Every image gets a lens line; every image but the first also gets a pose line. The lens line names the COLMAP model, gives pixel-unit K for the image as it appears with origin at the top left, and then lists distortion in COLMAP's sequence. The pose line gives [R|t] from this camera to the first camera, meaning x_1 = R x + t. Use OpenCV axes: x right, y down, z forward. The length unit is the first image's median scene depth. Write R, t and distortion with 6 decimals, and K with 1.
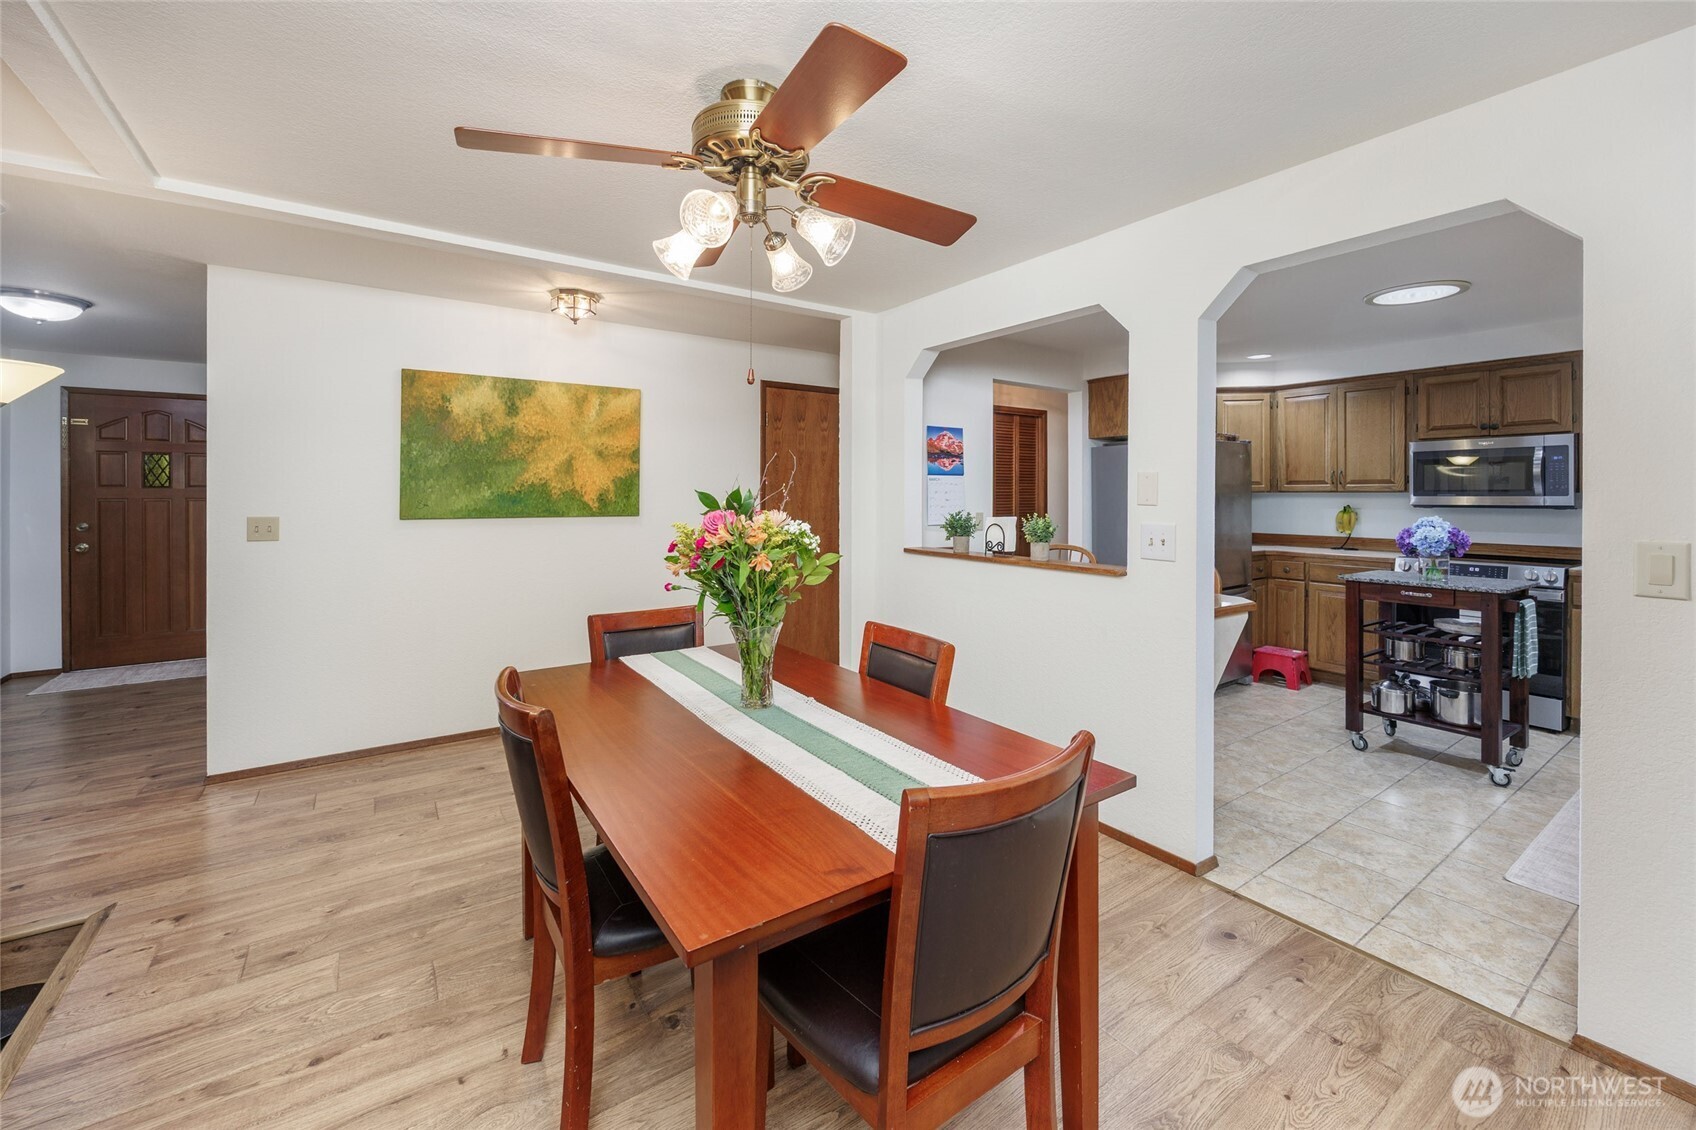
lens RADIAL K [[687.8, 0, 859.8], [0, 687.8, 499.8], [0, 0, 1]] dist [0.003465, 0.000247]
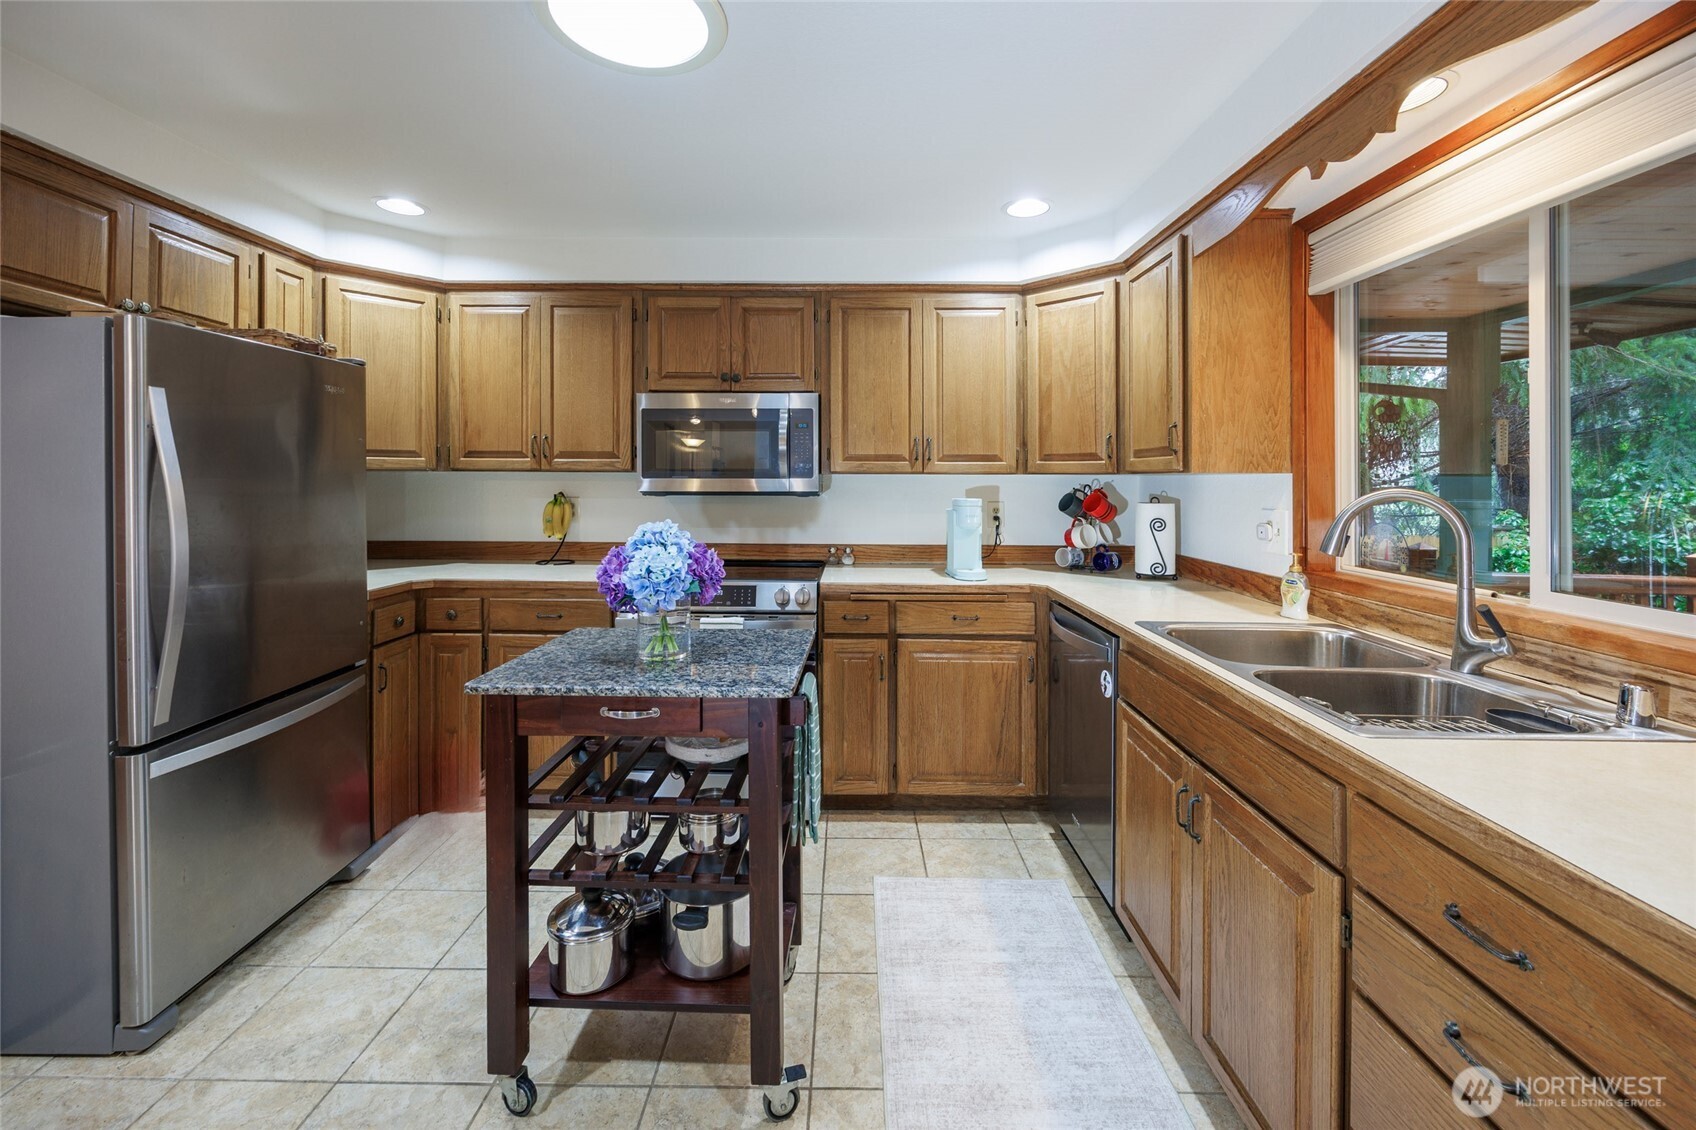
lens RADIAL K [[654.4, 0, 845.8], [0, 654.4, 483.2], [0, 0, 1]] dist [-0.033751, 0.000033]
pose [[0.575256, 0.001232, 0.817972, 0.418452], [-0.001701, 0.999999, -0.000311, -0.000907], [-0.817971, -0.001212, 0.575258, 0.498368]]
